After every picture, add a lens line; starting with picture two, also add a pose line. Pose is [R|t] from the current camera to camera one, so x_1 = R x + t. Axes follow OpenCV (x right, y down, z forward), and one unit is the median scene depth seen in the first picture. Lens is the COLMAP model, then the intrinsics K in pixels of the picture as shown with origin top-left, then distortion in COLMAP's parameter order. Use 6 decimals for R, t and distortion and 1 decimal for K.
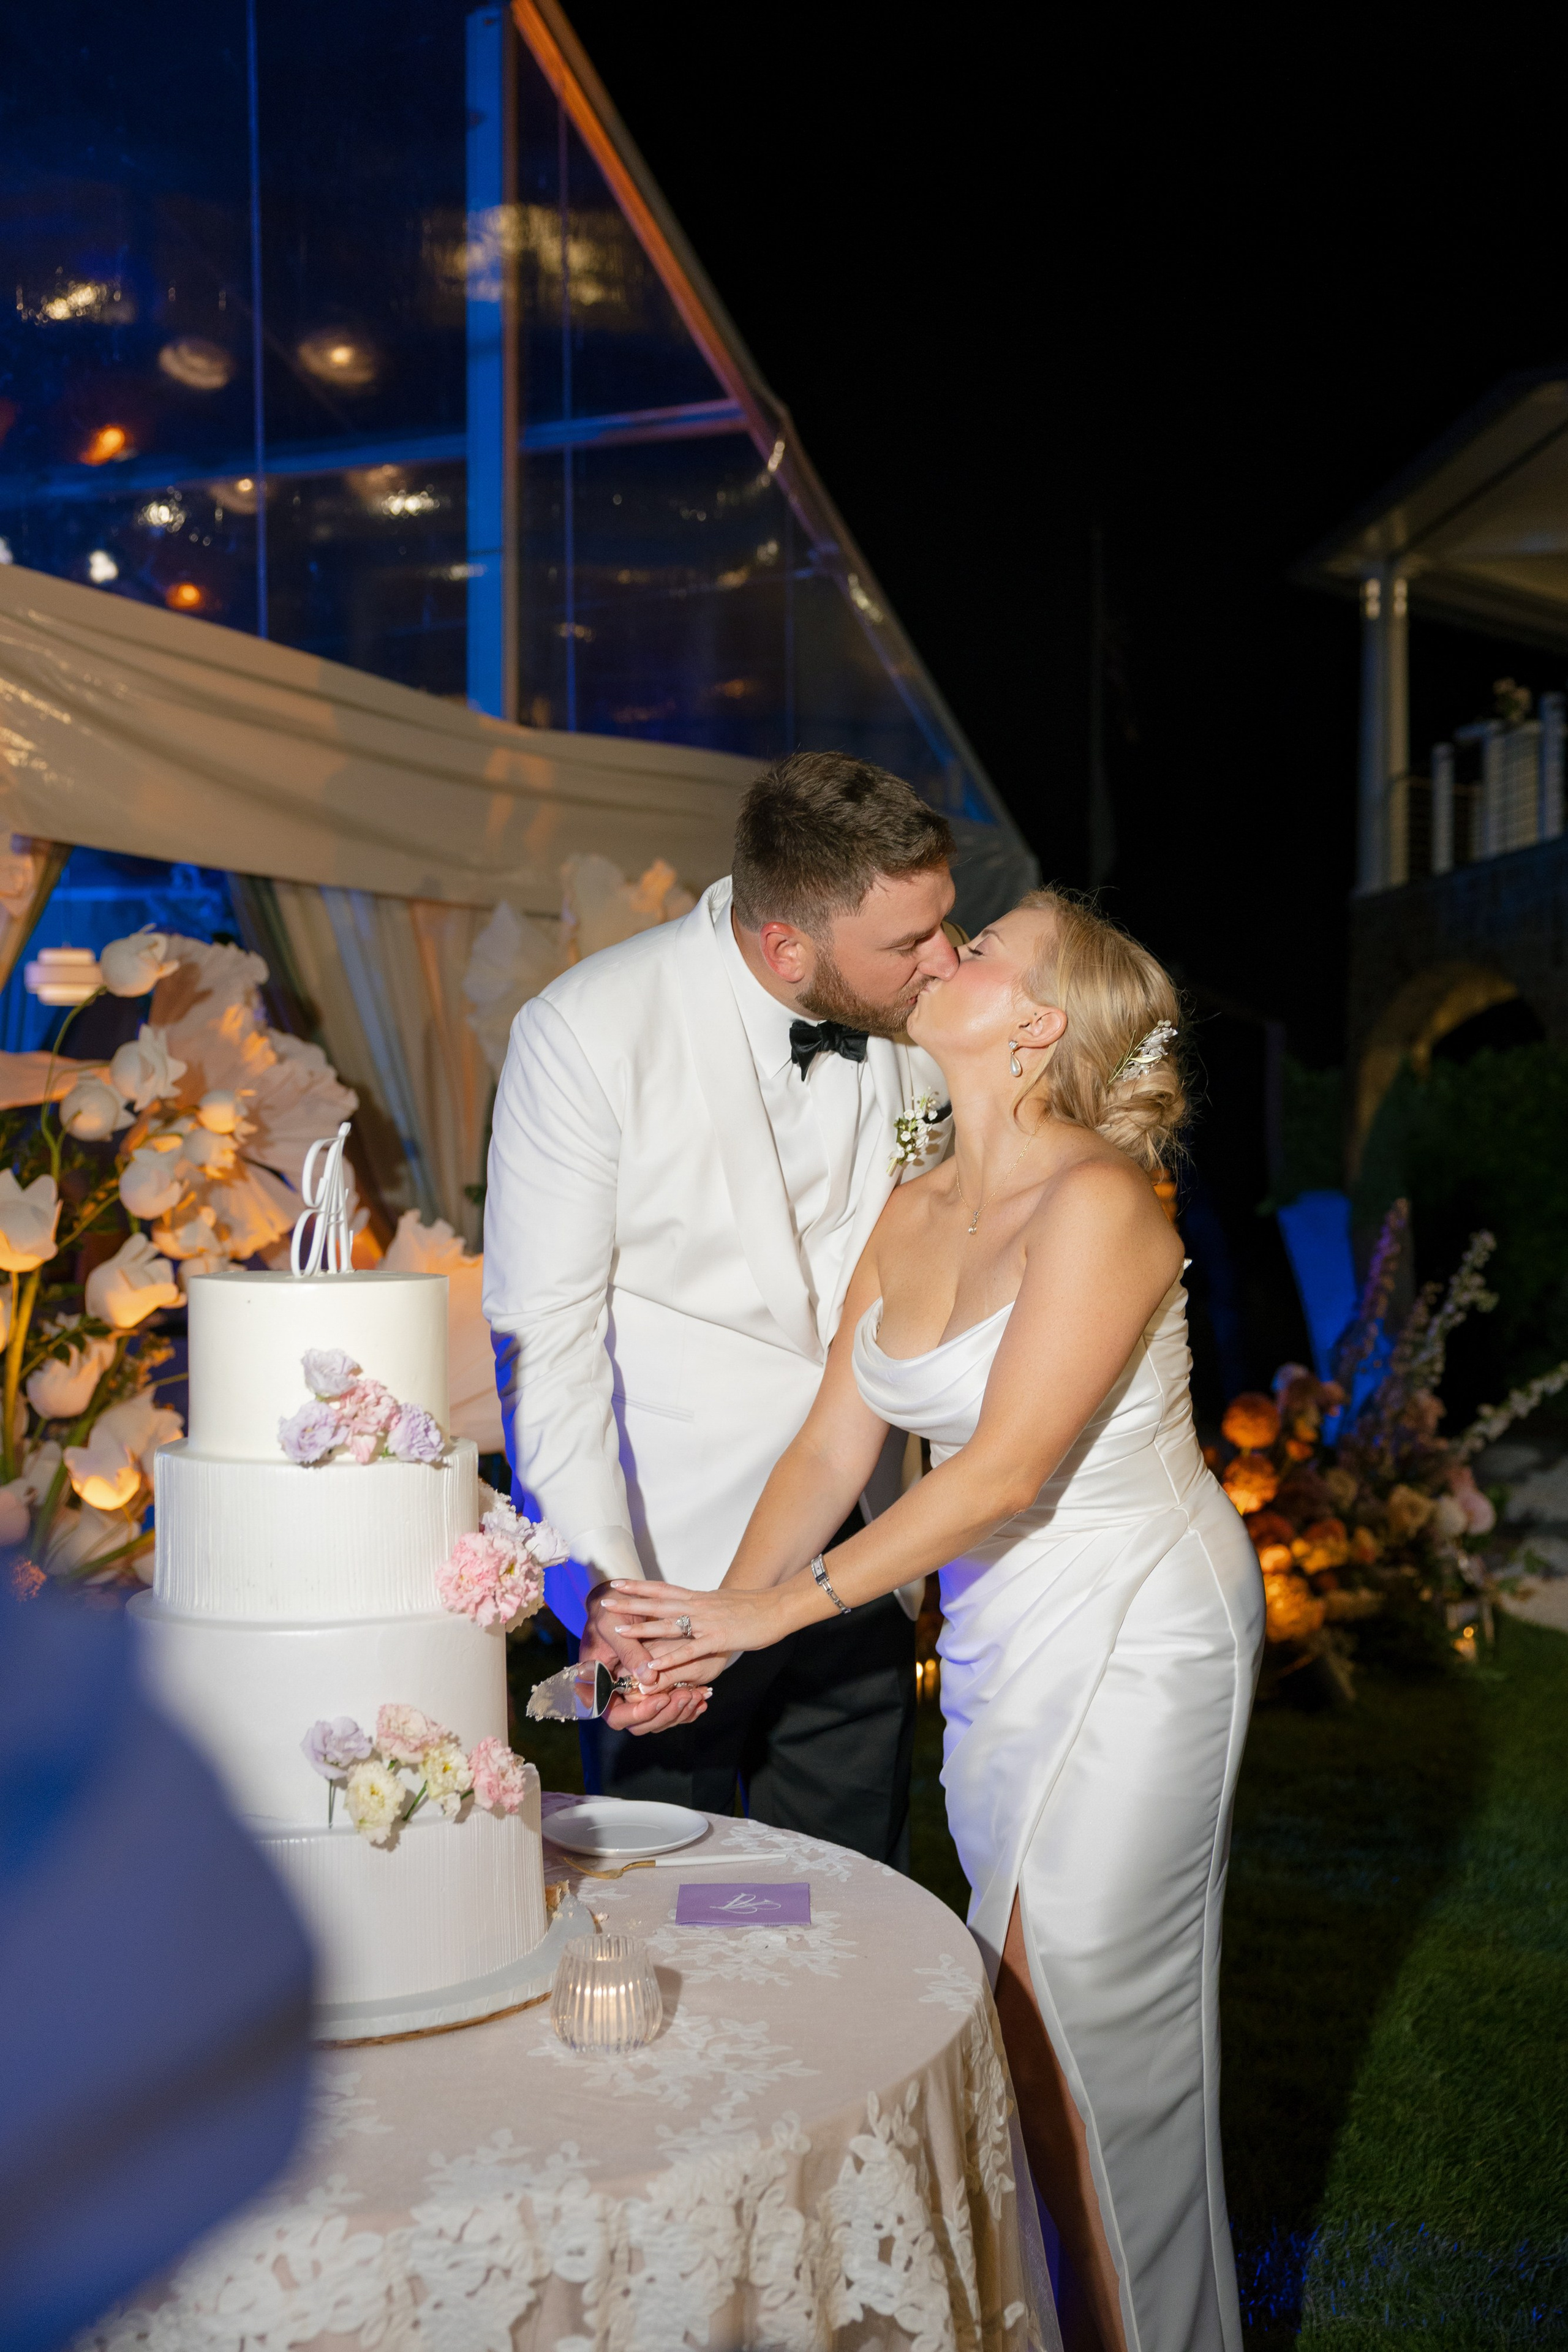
lens RADIAL K [[2733.0, 0, 784.0], [0, 2733.0, 1176.0], [0, 0, 1]] dist [0.021695, 0.004622]
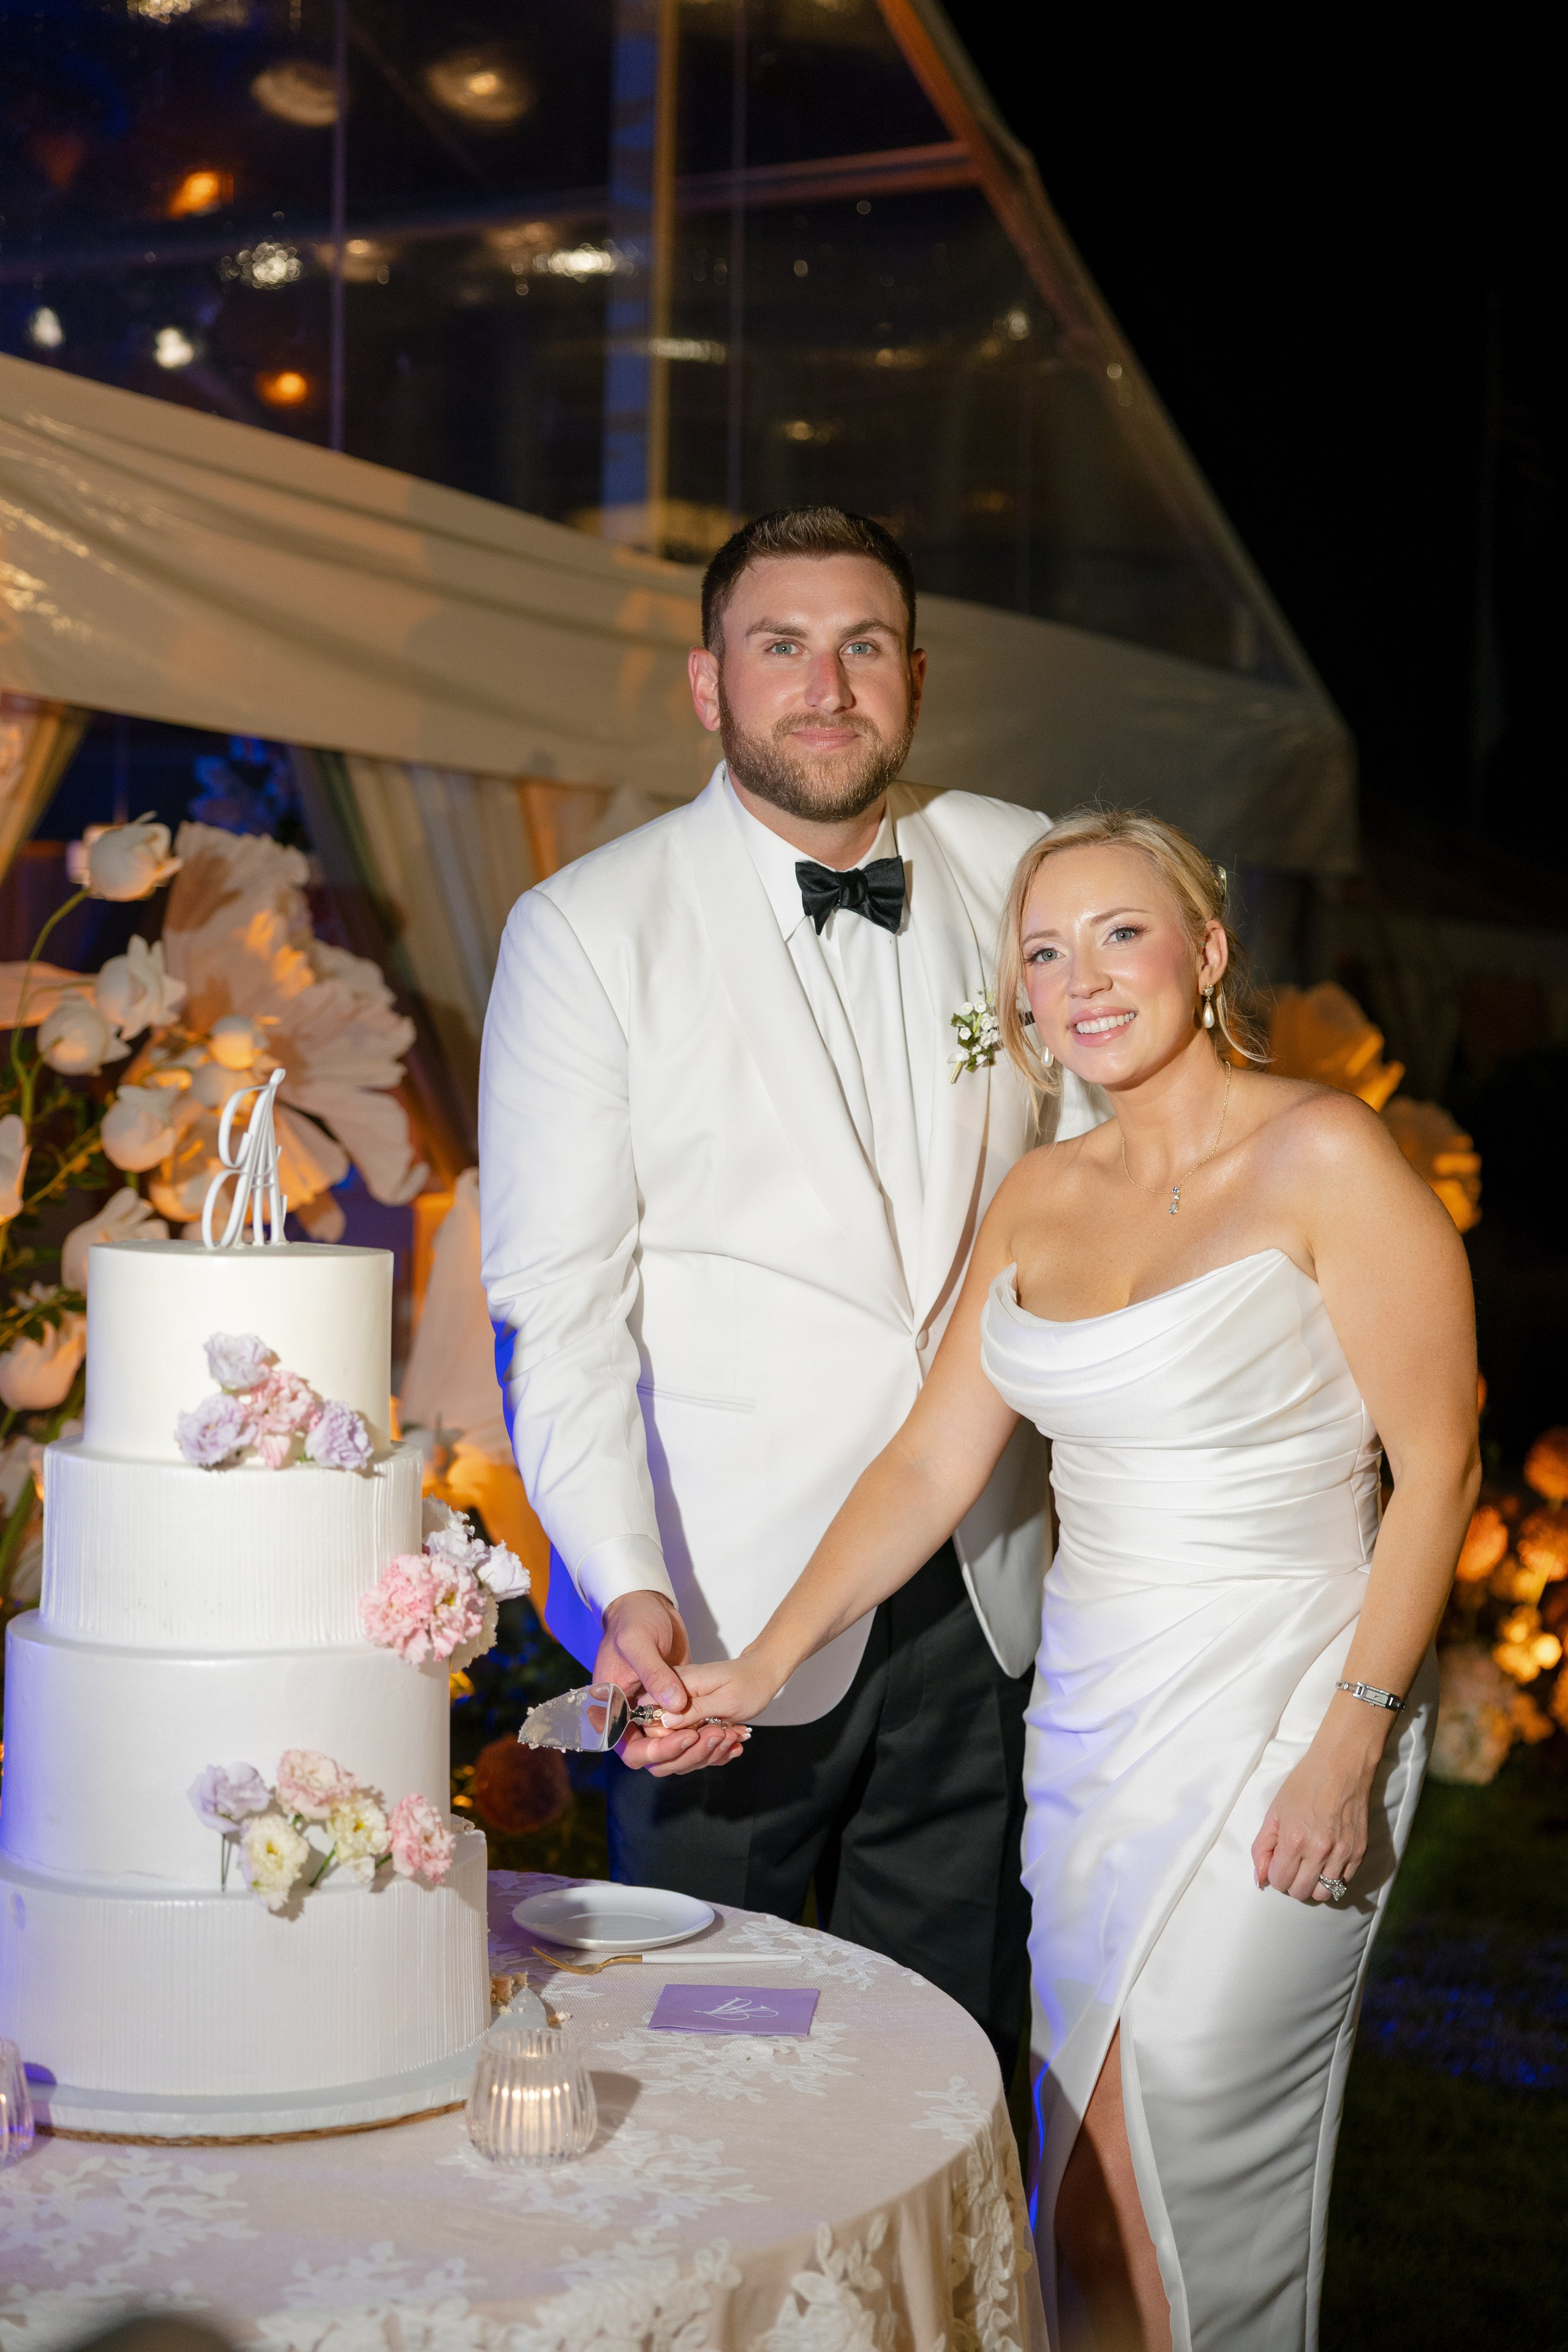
lens RADIAL K [[3551.8, 0, 781.9], [0, 3551.8, 1181.7], [0, 0, 1]] dist [0.033703, 0.048149]
pose [[0.996011, 0.025973, -0.085362, 0.092562], [-0.024679, 0.999565, 0.016176, -0.005951], [0.085745, -0.014005, 0.996219, -0.087714]]
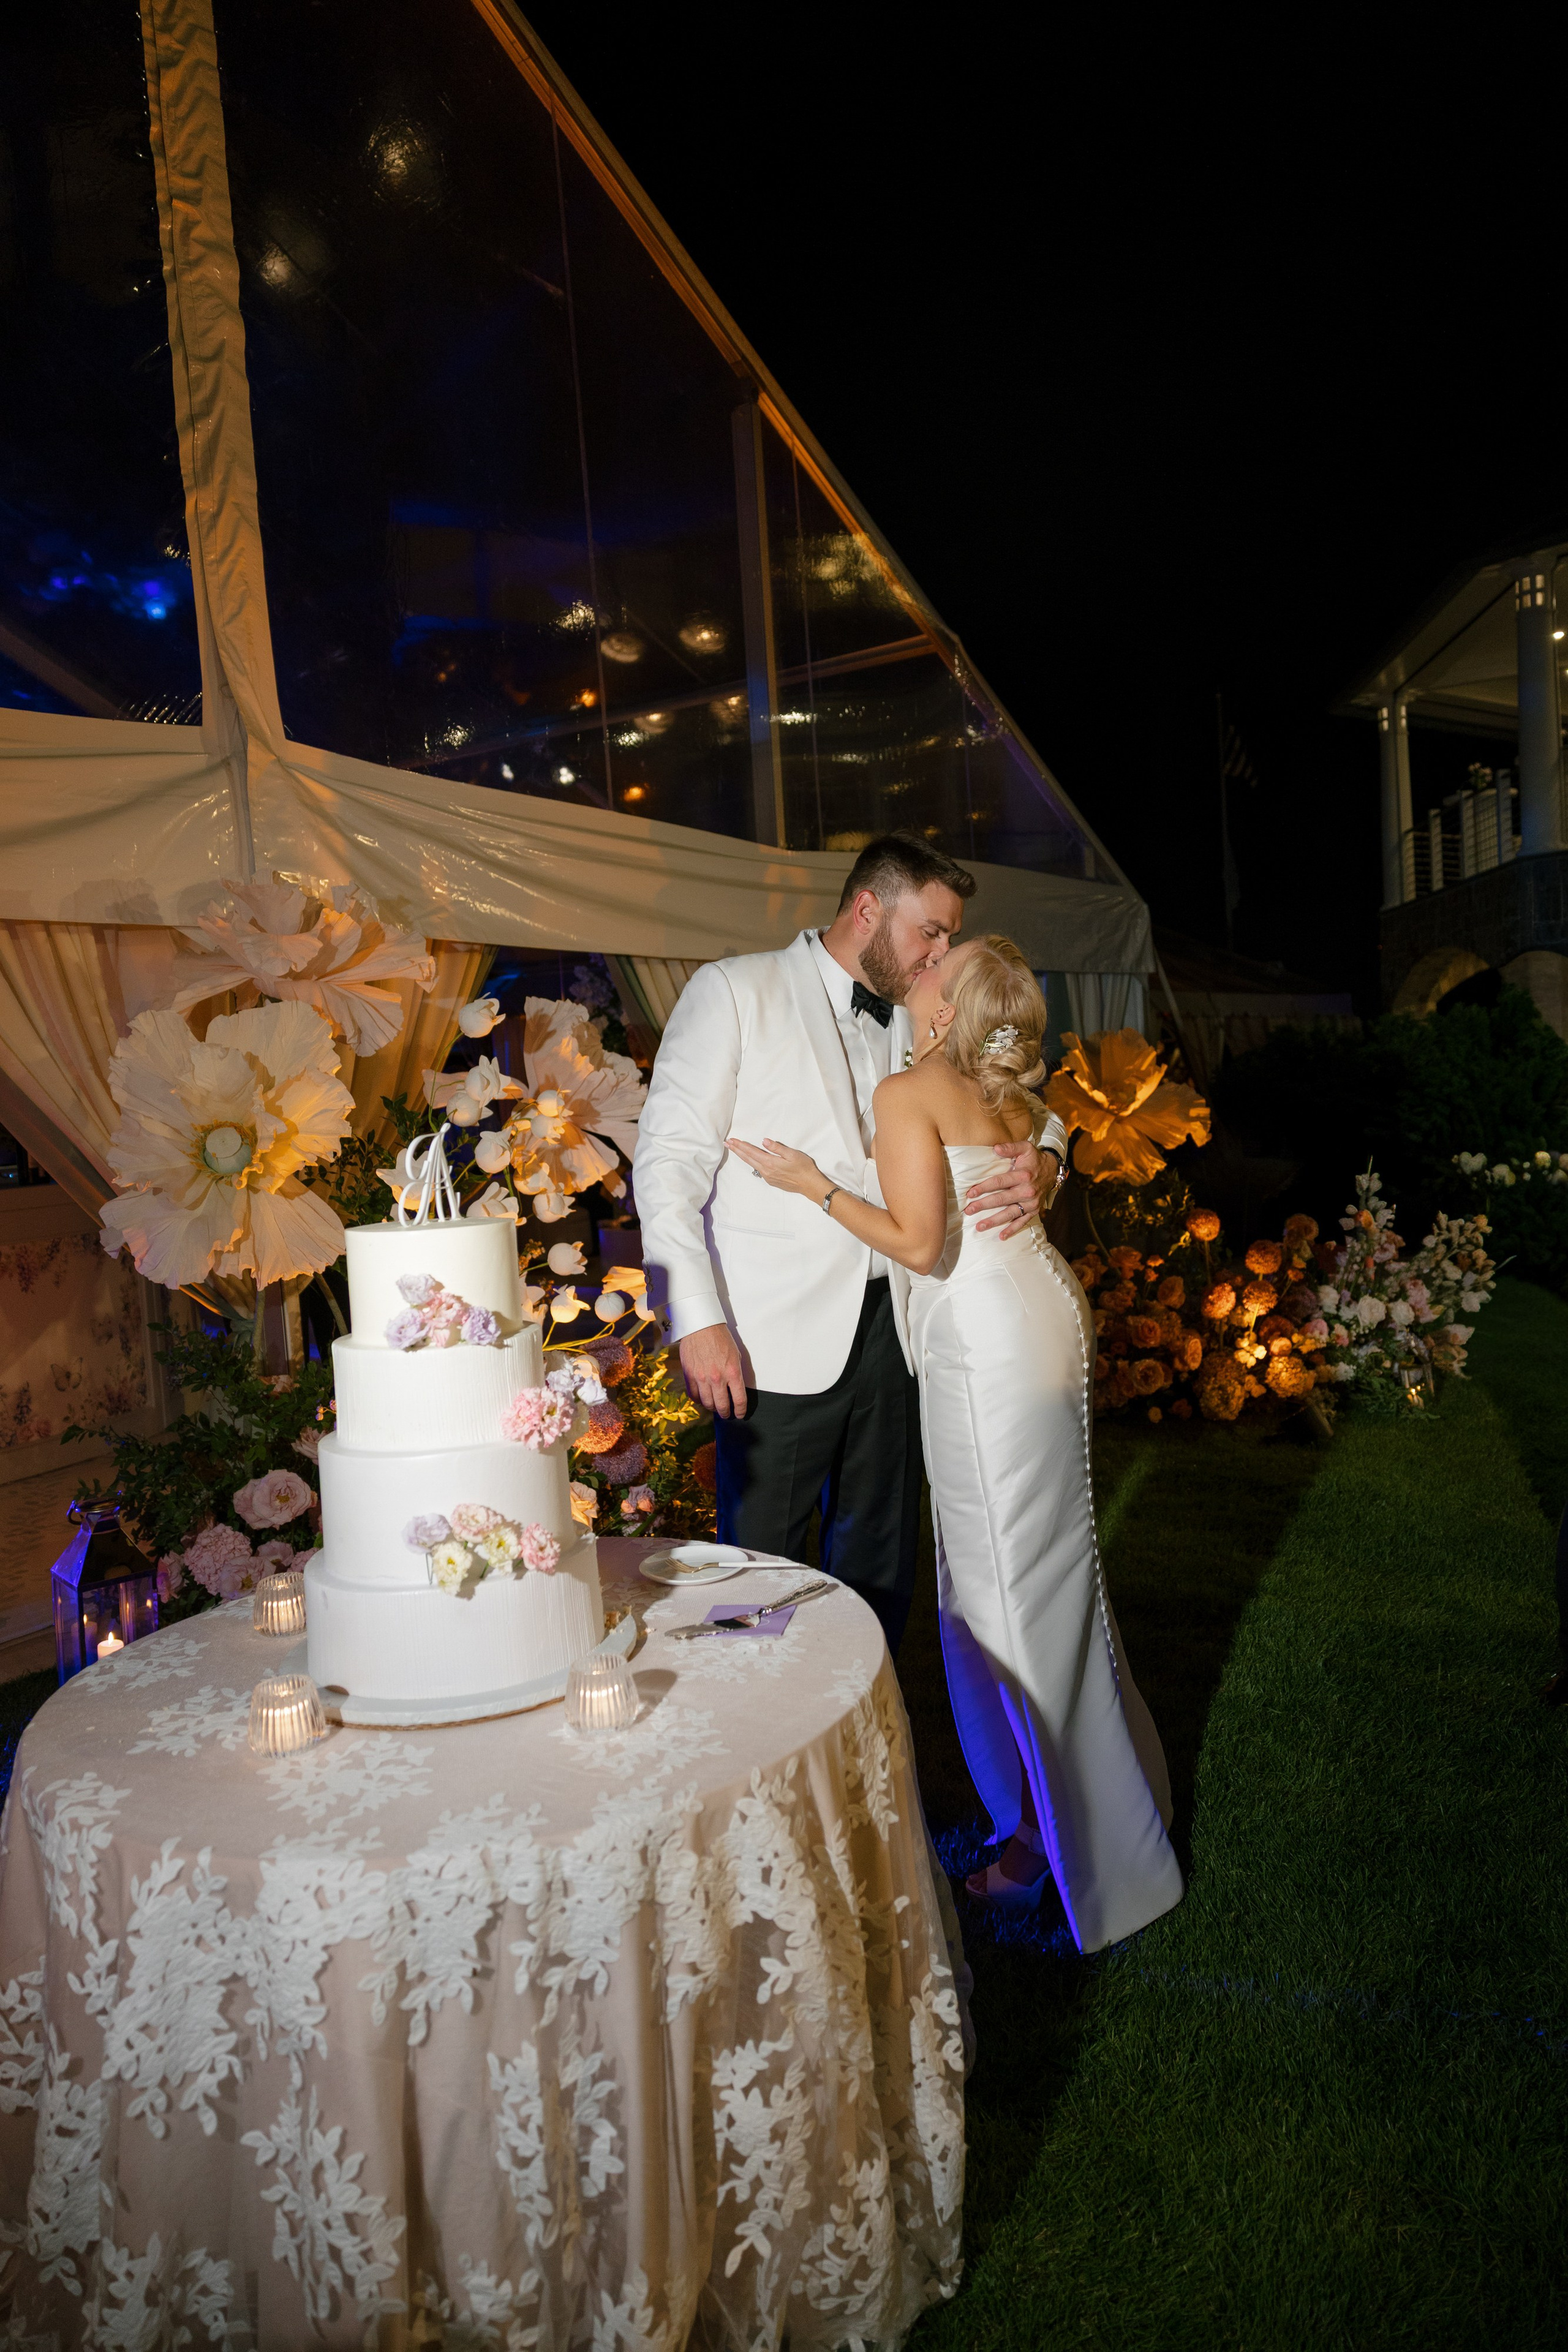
lens RADIAL K [[1611.1, 0, 779.4], [0, 1611.1, 1173.4], [0, 0, 1]] dist [0.013484, 0.000268]
pose [[0.982380, -0.051290, -0.179721, 0.190404], [0.057930, 0.997811, 0.031893, -0.009239], [0.177691, -0.041742, 0.983201, 0.144778]]
